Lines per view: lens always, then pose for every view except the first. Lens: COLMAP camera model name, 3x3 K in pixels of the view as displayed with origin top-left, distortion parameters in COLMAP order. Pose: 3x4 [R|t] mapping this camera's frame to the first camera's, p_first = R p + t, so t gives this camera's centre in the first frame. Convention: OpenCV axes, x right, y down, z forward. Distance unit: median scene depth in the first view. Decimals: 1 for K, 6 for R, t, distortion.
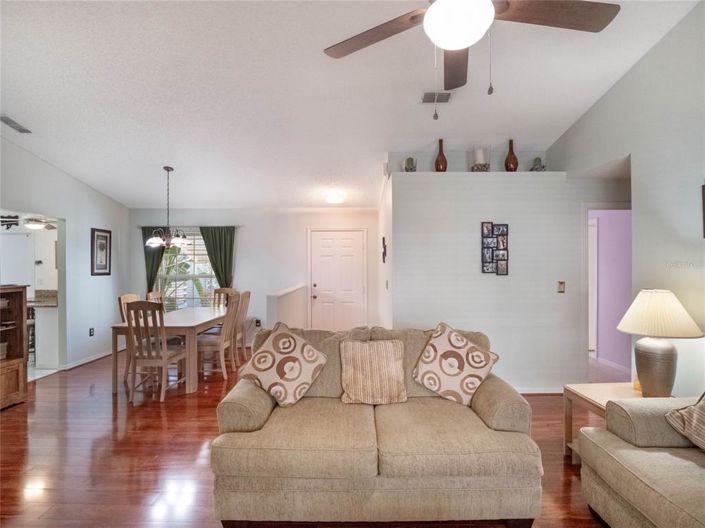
lens RADIAL K [[342.3, 0, 347.8], [0, 342.3, 264.8], [0, 0, 1]] dist [-0.014114, -0.000189]
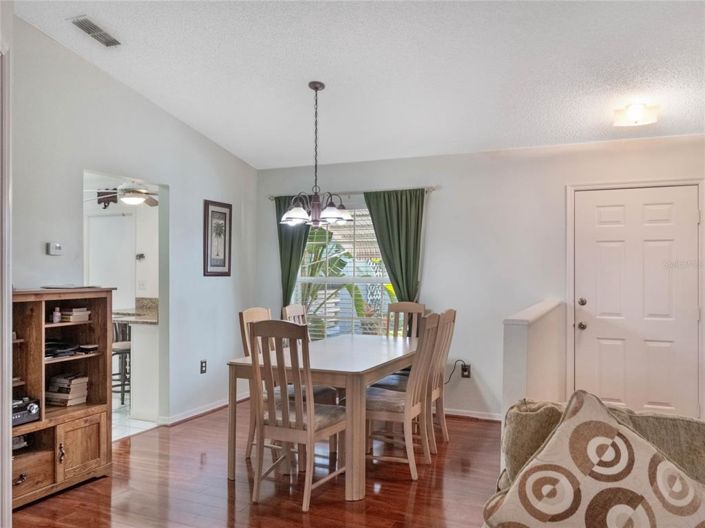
lens RADIAL K [[578.7, 0, 352.5], [0, 578.7, 264.0], [0, 0, 1]] dist [0.012465, 0.002664]
pose [[0.916934, 0.002984, -0.399027, -0.093225], [-0.005032, 0.999979, -0.004086, 0.014741], [0.399006, 0.005754, 0.916930, 0.154756]]
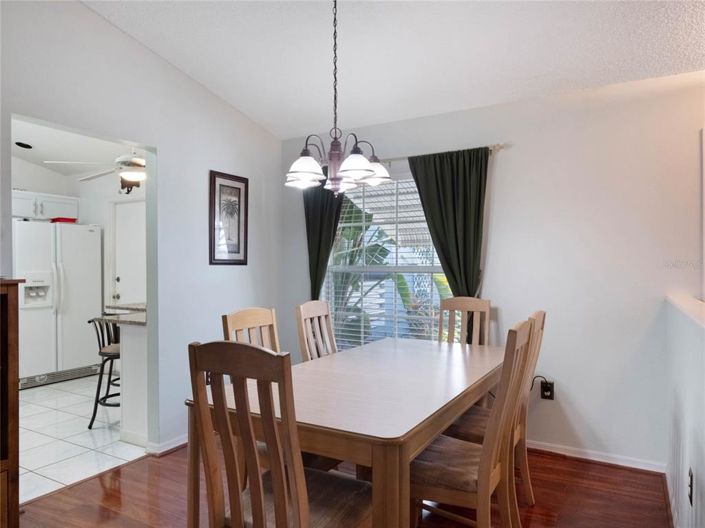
lens RADIAL K [[486.5, 0, 352.5], [0, 486.5, 264.0], [0, 0, 1]] dist [-0.001955, -0.000887]
pose [[0.872678, 0.002984, -0.488287, -0.252443], [0.001040, 0.999968, 0.007968, 0.029810], [0.488295, -0.007461, 0.872647, 0.550927]]
